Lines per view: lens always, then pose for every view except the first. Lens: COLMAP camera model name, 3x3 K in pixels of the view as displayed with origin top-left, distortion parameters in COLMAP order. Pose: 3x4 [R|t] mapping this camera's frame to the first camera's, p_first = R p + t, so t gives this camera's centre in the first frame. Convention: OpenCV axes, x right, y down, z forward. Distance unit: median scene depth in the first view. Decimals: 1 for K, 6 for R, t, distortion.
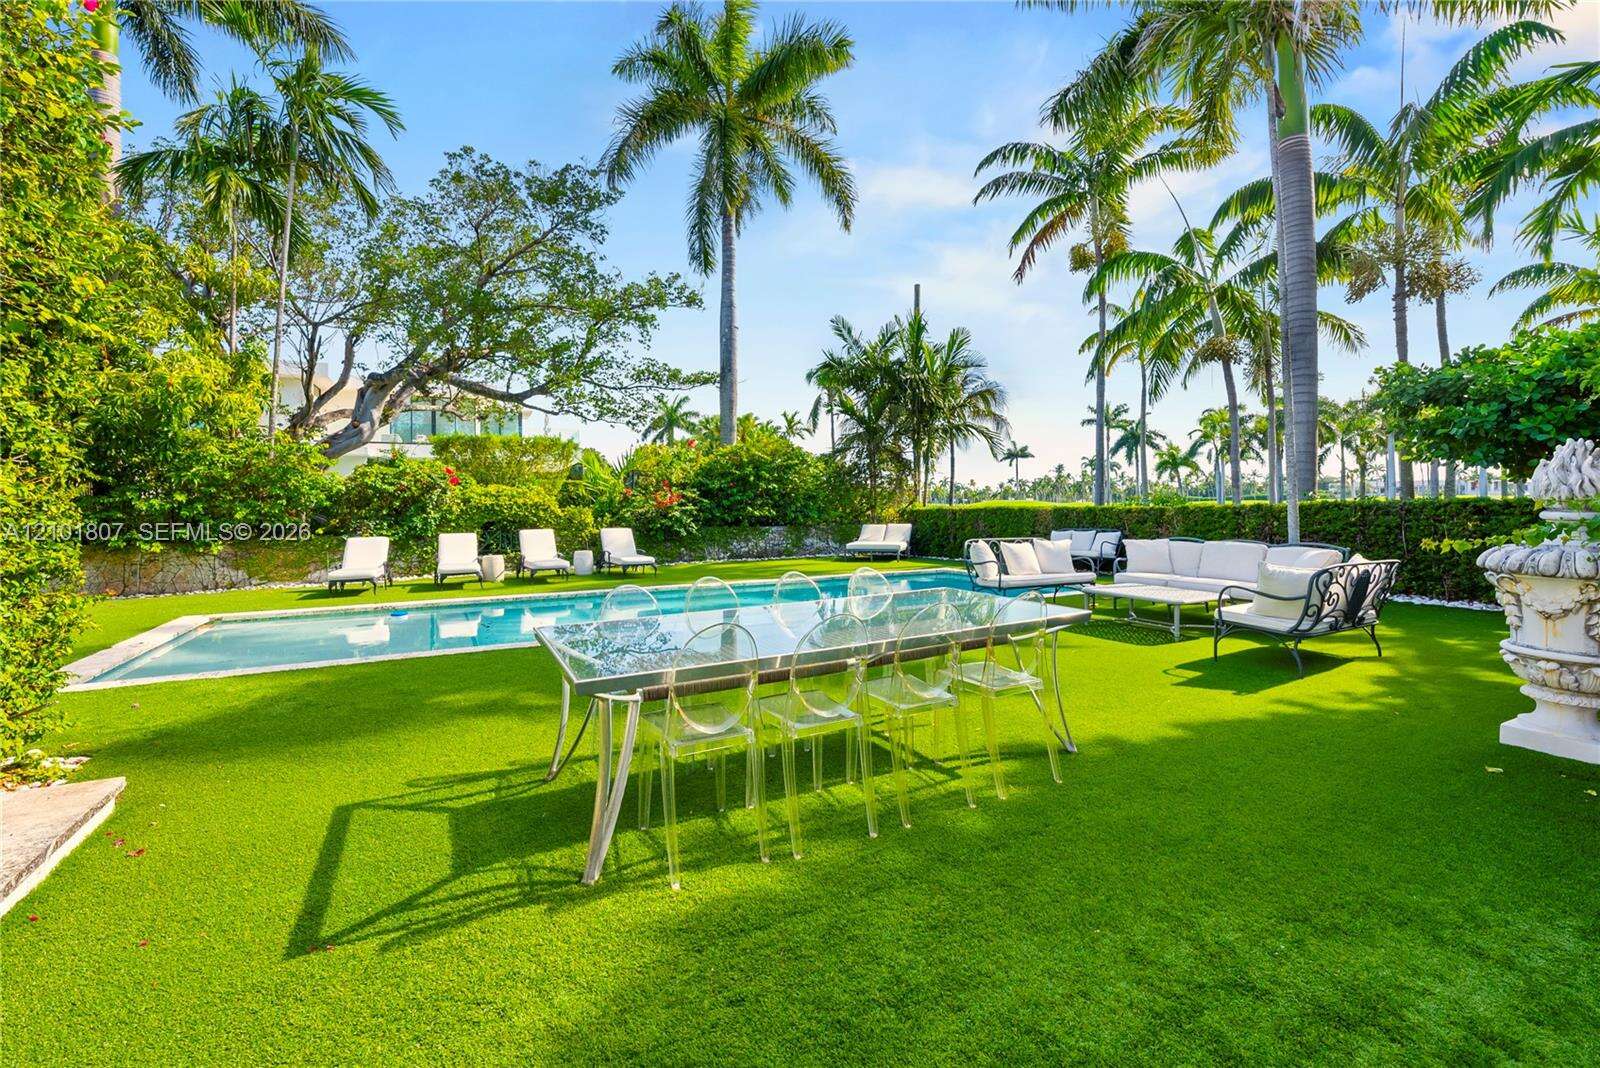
lens RADIAL K [[692.6, 0, 785.8], [0, 692.6, 502.9], [0, 0, 1]] dist [-0.003335, -0.001461]
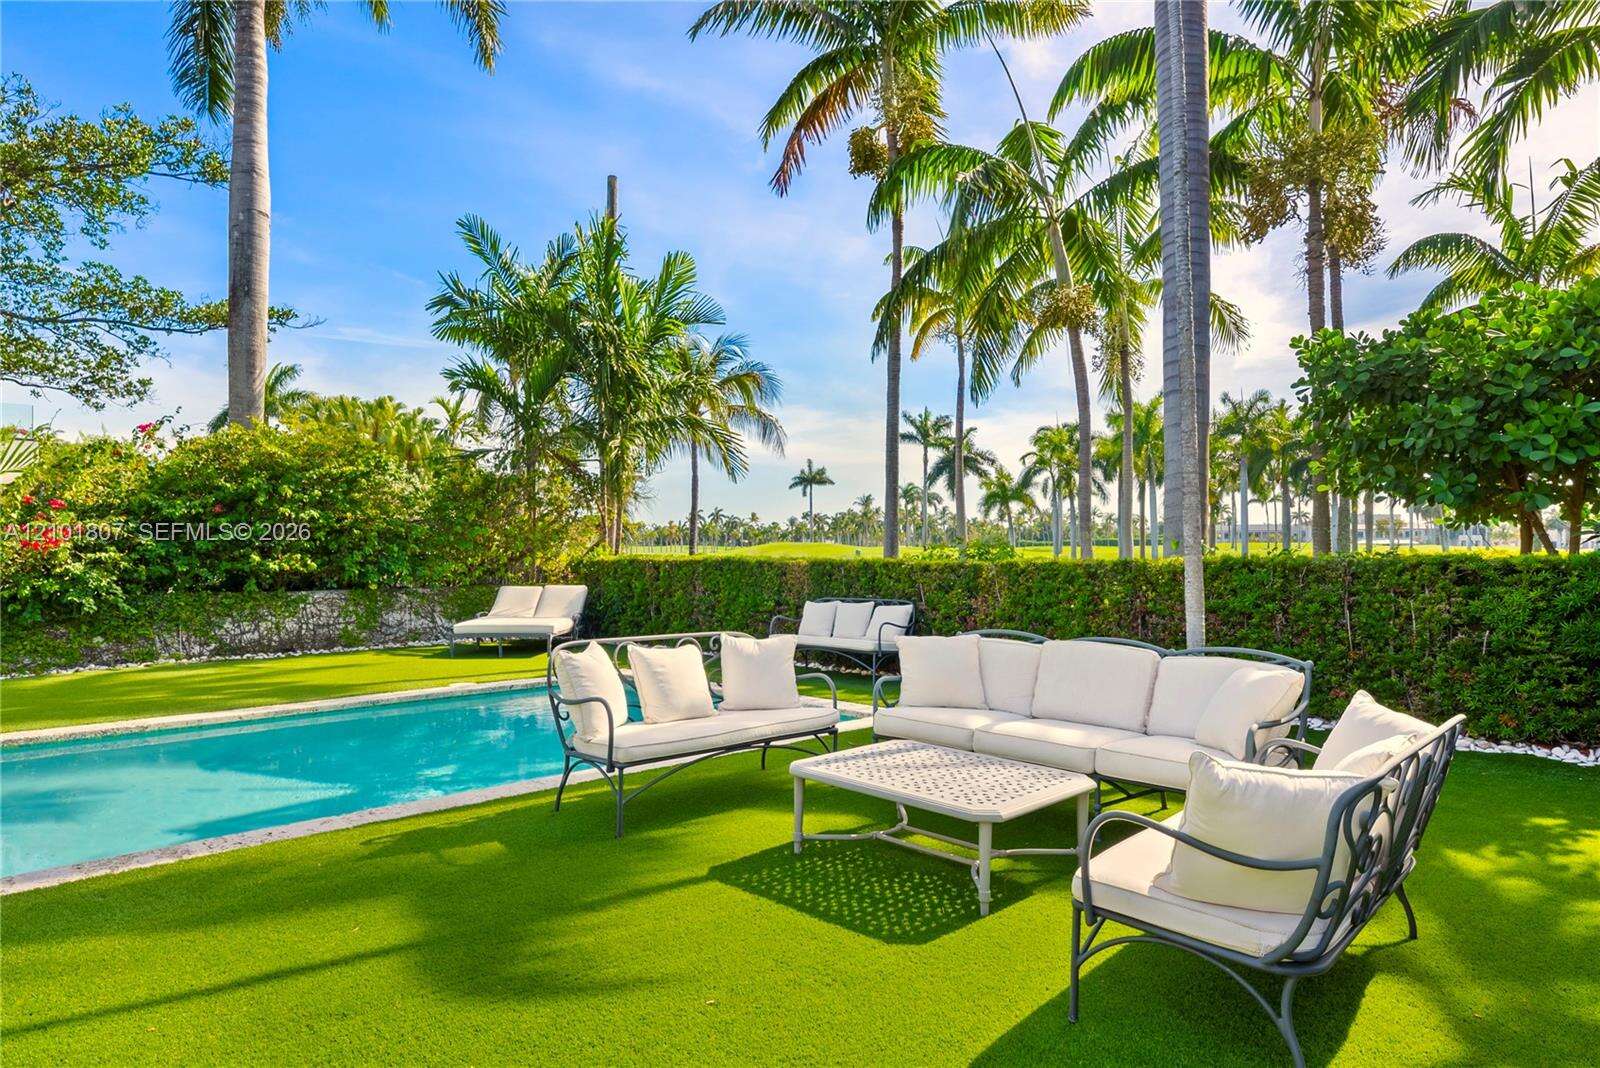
lens RADIAL K [[960.9, 0, 799.6], [0, 960.9, 536.6], [0, 0, 1]] dist [-0.006460, -0.000981]
pose [[0.955167, 0.013158, 0.295774, 0.117539], [-0.011034, 0.999900, -0.008849, -0.004935], [-0.295861, 0.005189, 0.955217, 0.198310]]
